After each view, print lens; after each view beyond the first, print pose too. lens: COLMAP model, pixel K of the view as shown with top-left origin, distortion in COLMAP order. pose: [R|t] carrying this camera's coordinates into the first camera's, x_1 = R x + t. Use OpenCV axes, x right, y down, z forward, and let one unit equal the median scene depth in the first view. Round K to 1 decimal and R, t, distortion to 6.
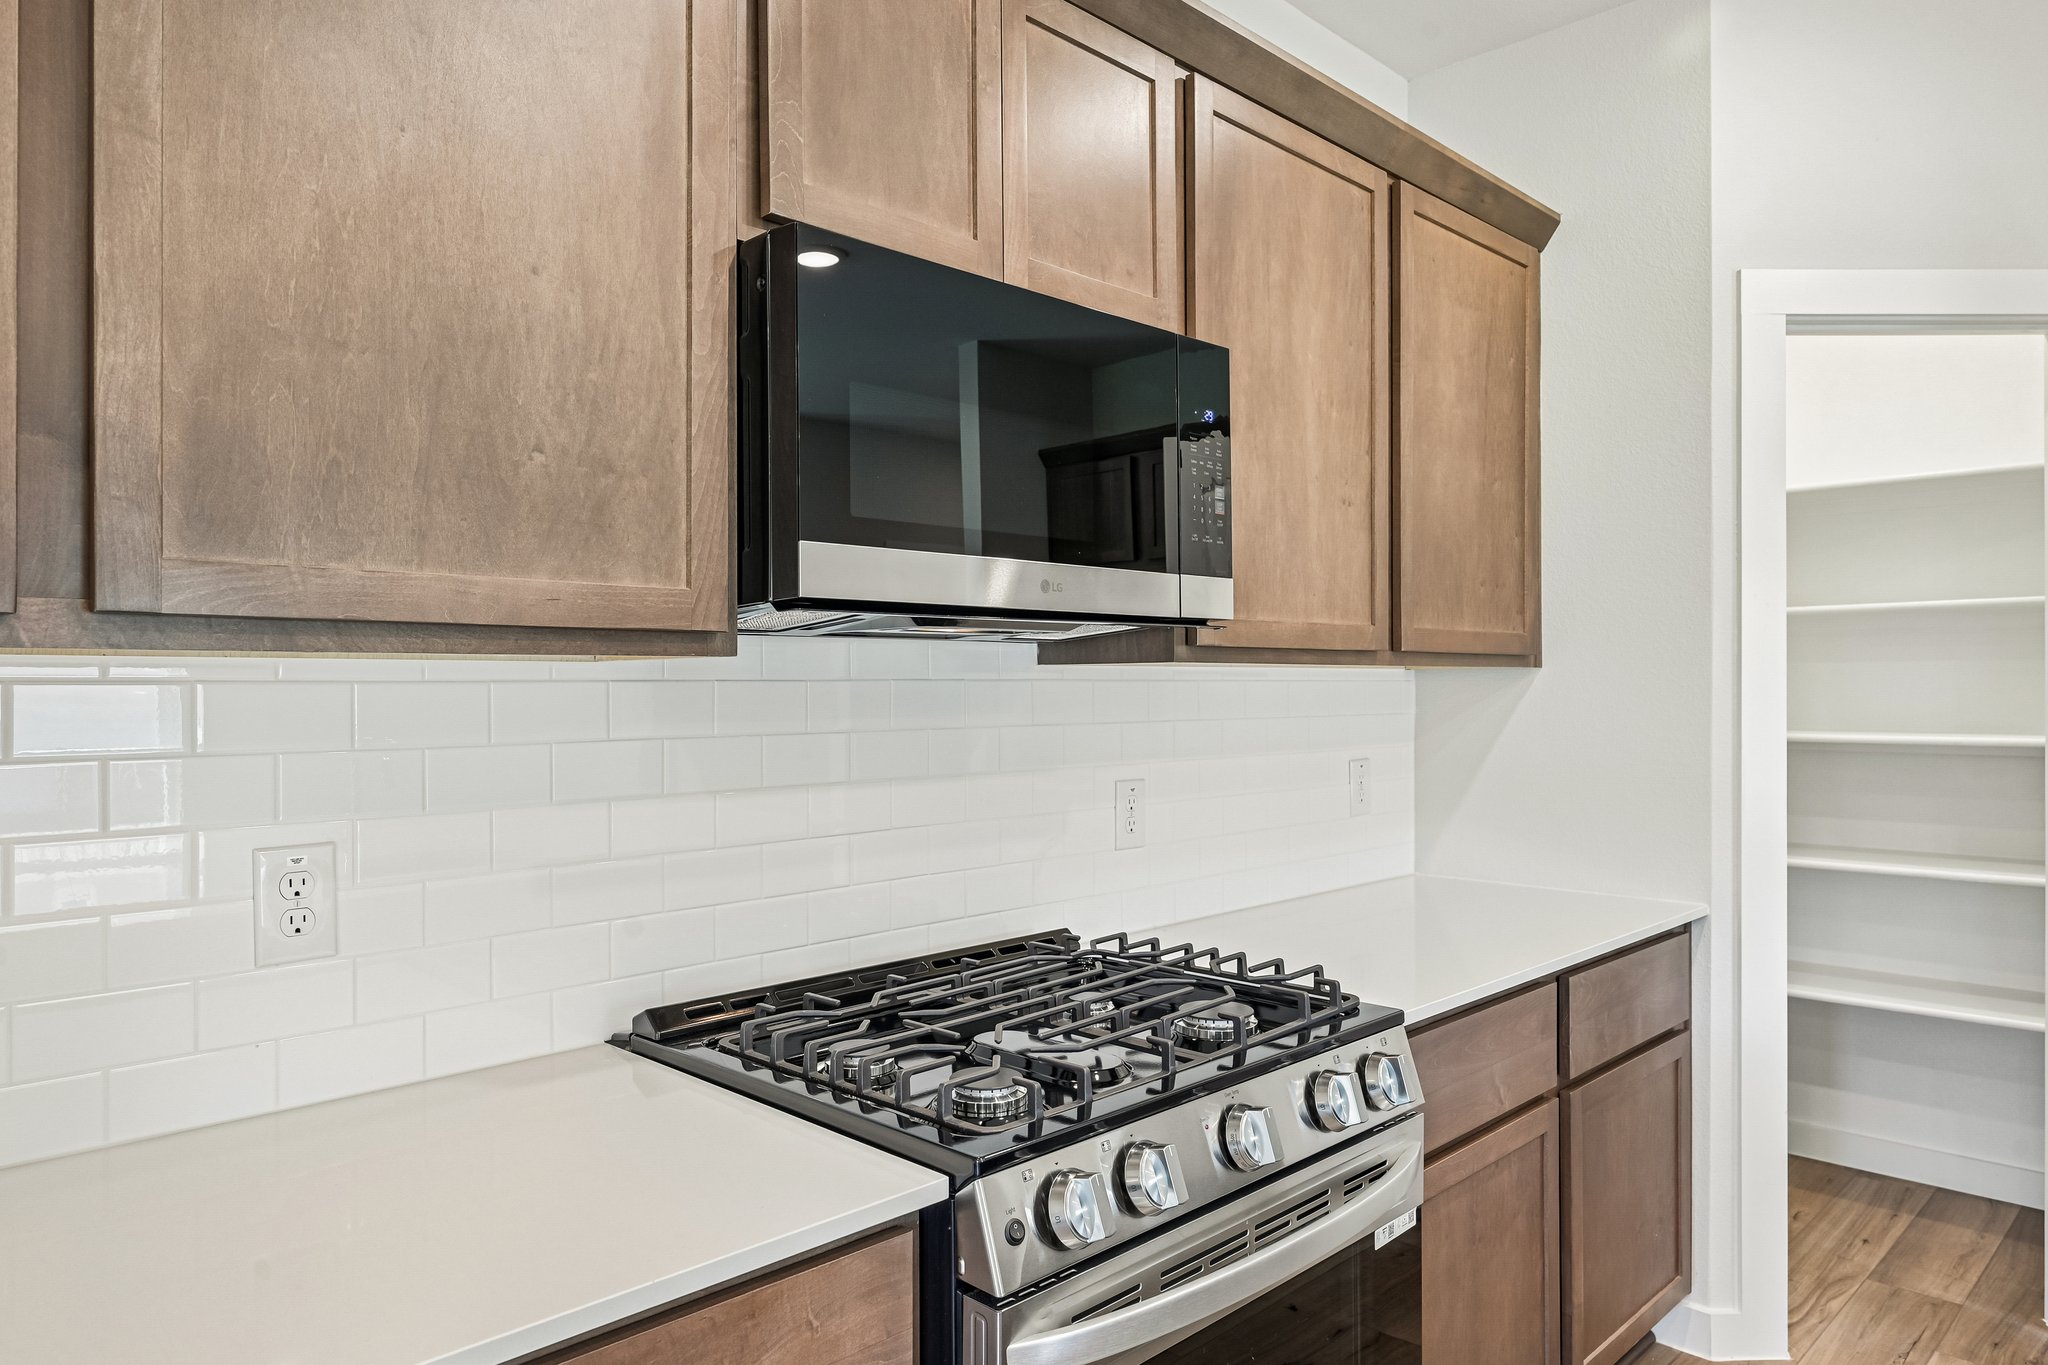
lens RADIAL K [[1320.0, 0, 1023.4], [0, 1320.0, 678.7], [0, 0, 1]] dist [-0.002749, -0.001278]
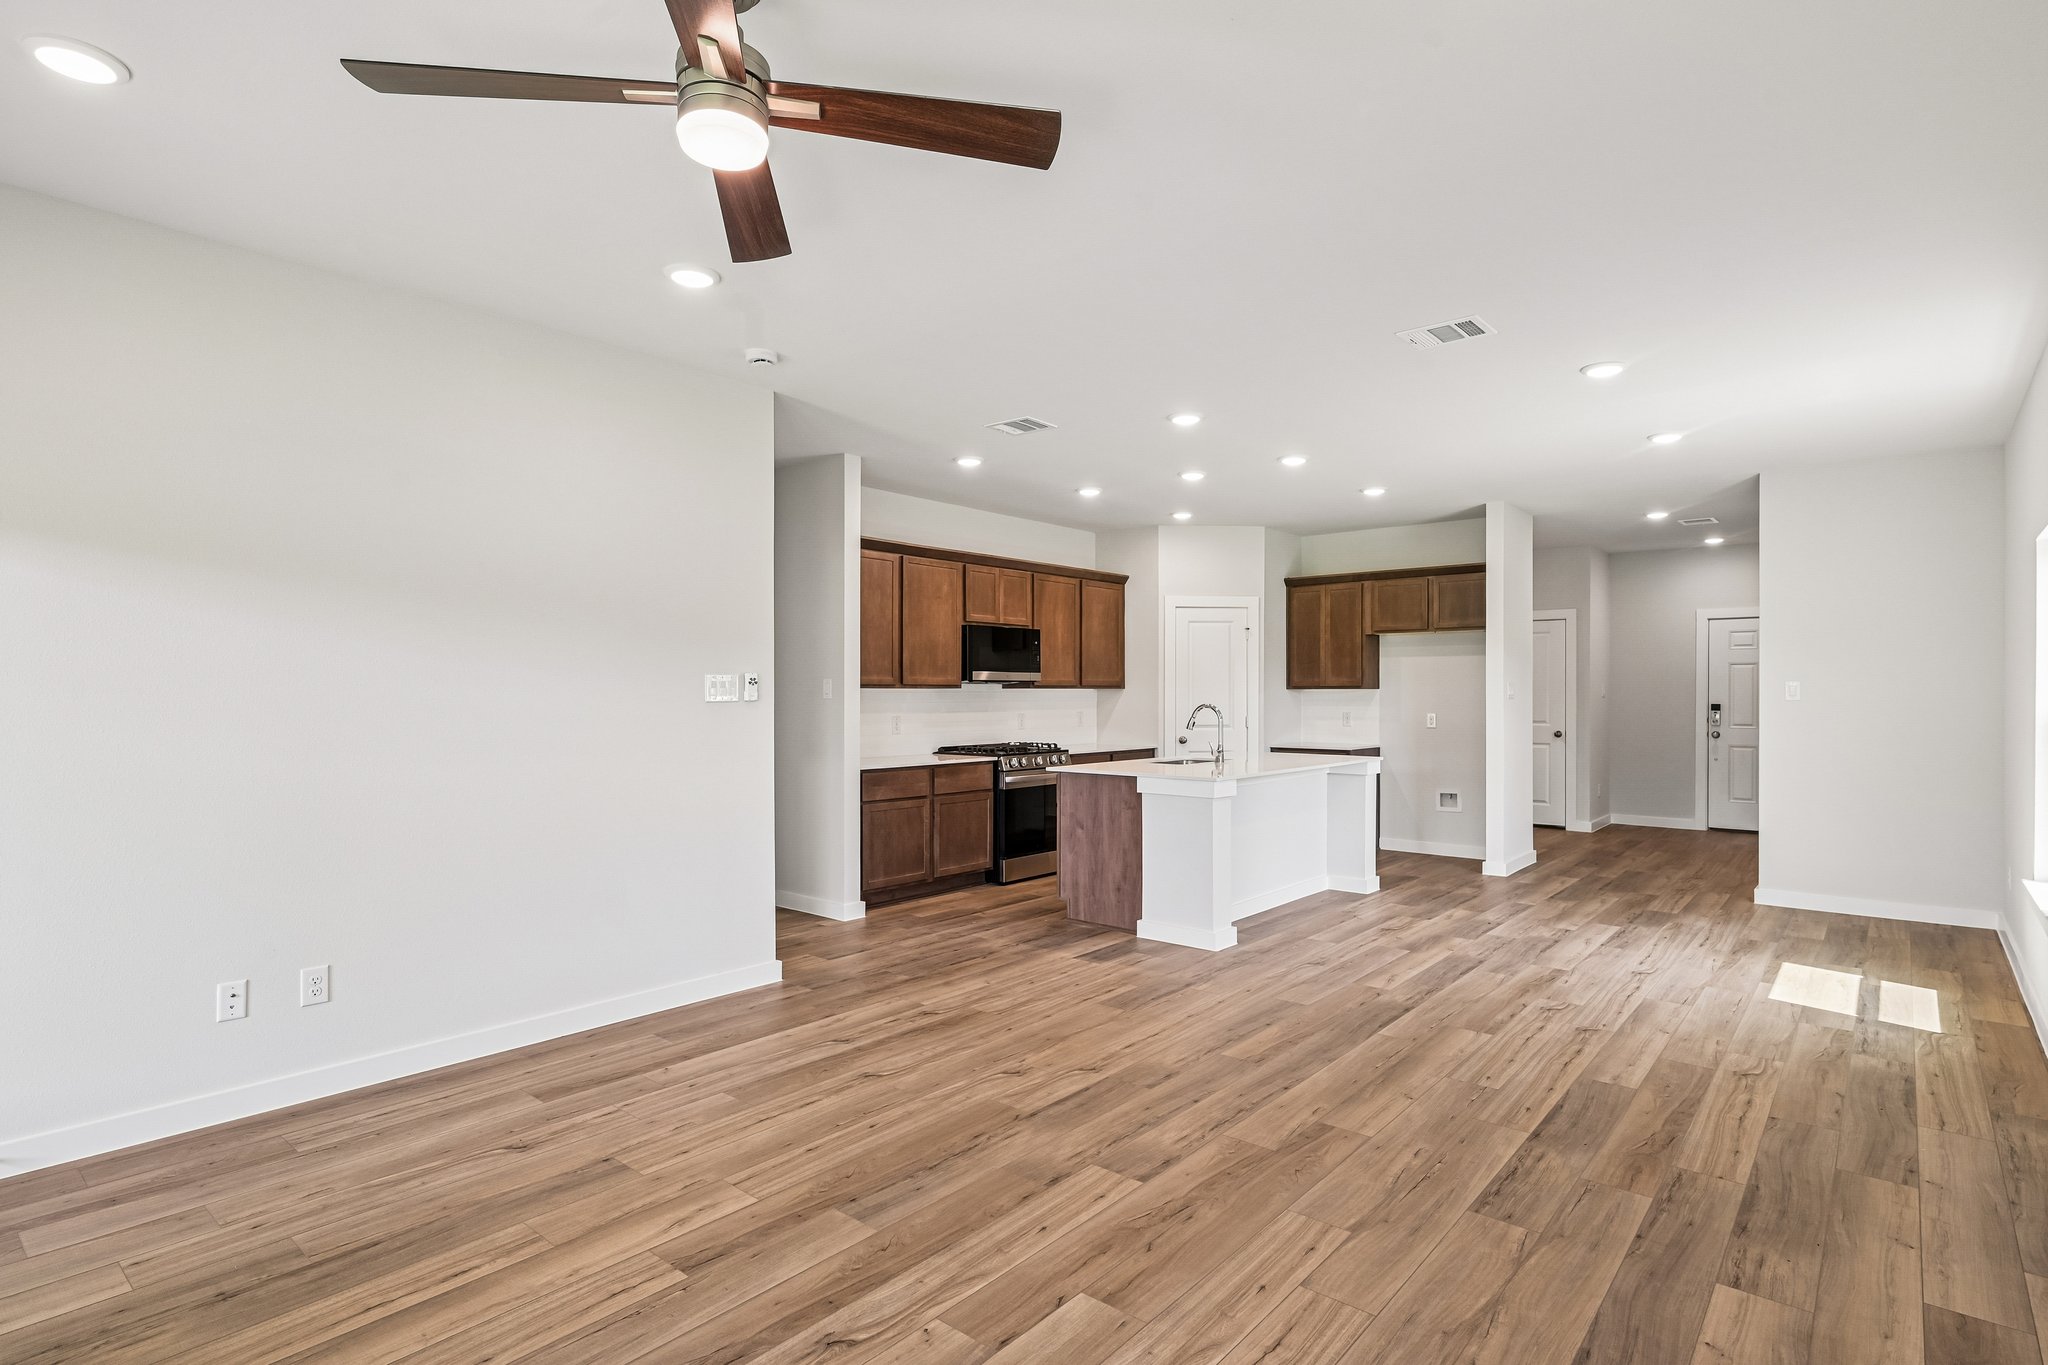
lens RADIAL K [[1016.7, 0, 1030.9], [0, 1016.7, 700.3], [0, 0, 1]] dist [0.001662, -0.000764]
pose [[0.996296, 0.002354, 0.085955, -0.263420], [-0.003193, 0.999949, 0.009620, -0.006094], [-0.085928, -0.009858, 0.996253, -3.492631]]
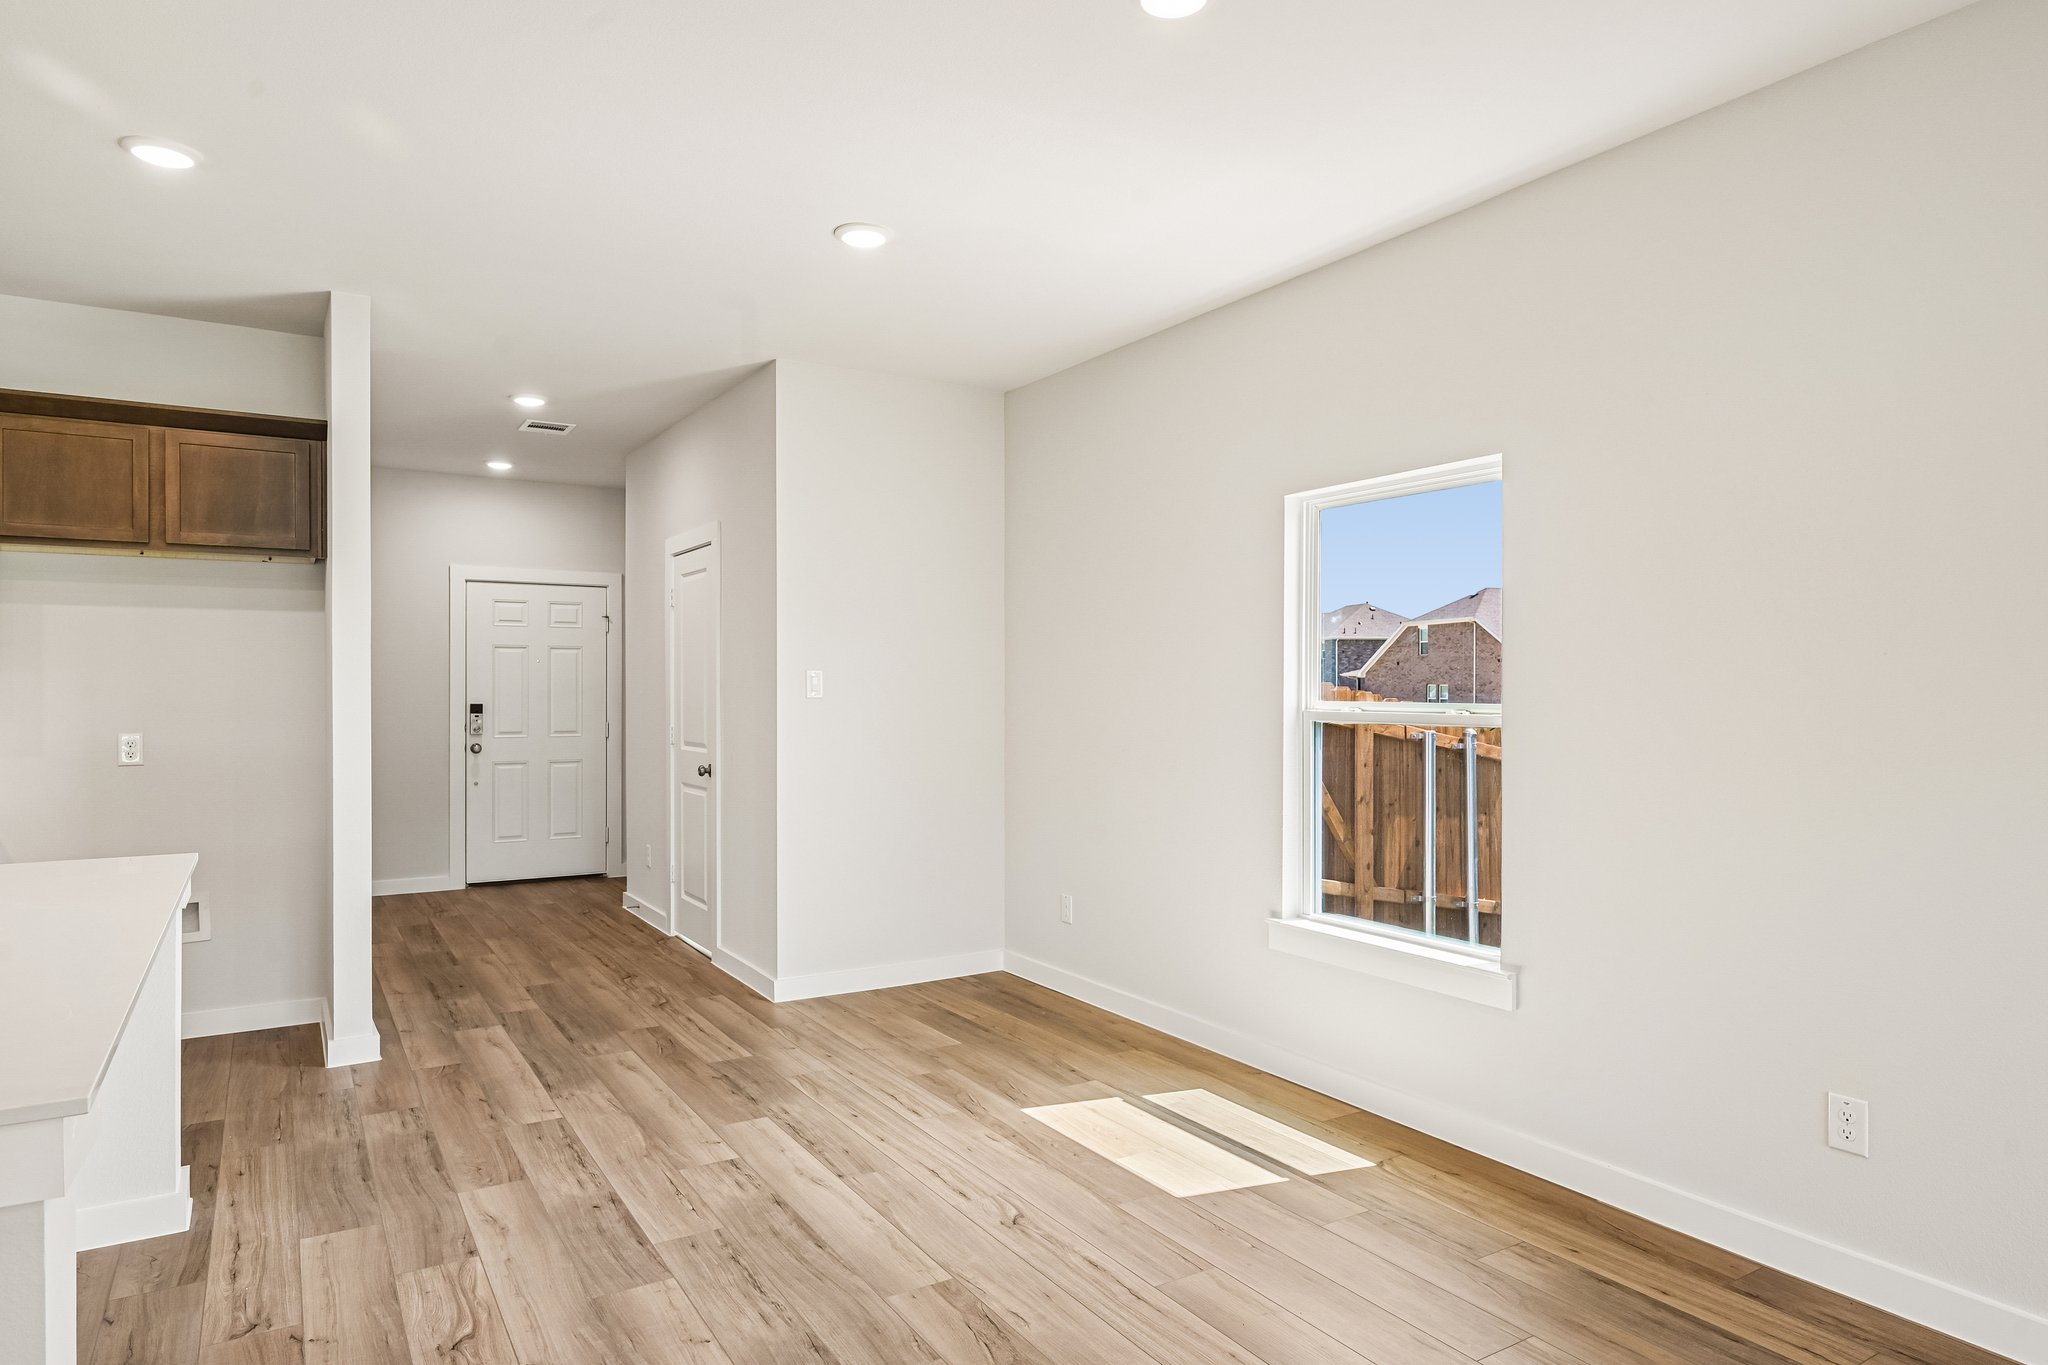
lens RADIAL K [[1215.8, 0, 1021.9], [0, 1215.8, 689.1], [0, 0, 1]] dist [0.003025, 0.000598]
pose [[0.229459, 0.002234, 0.973316, -0.047106], [-0.002159, 0.999996, -0.001787, 0.003328], [-0.973316, -0.001691, 0.229463, -1.184397]]
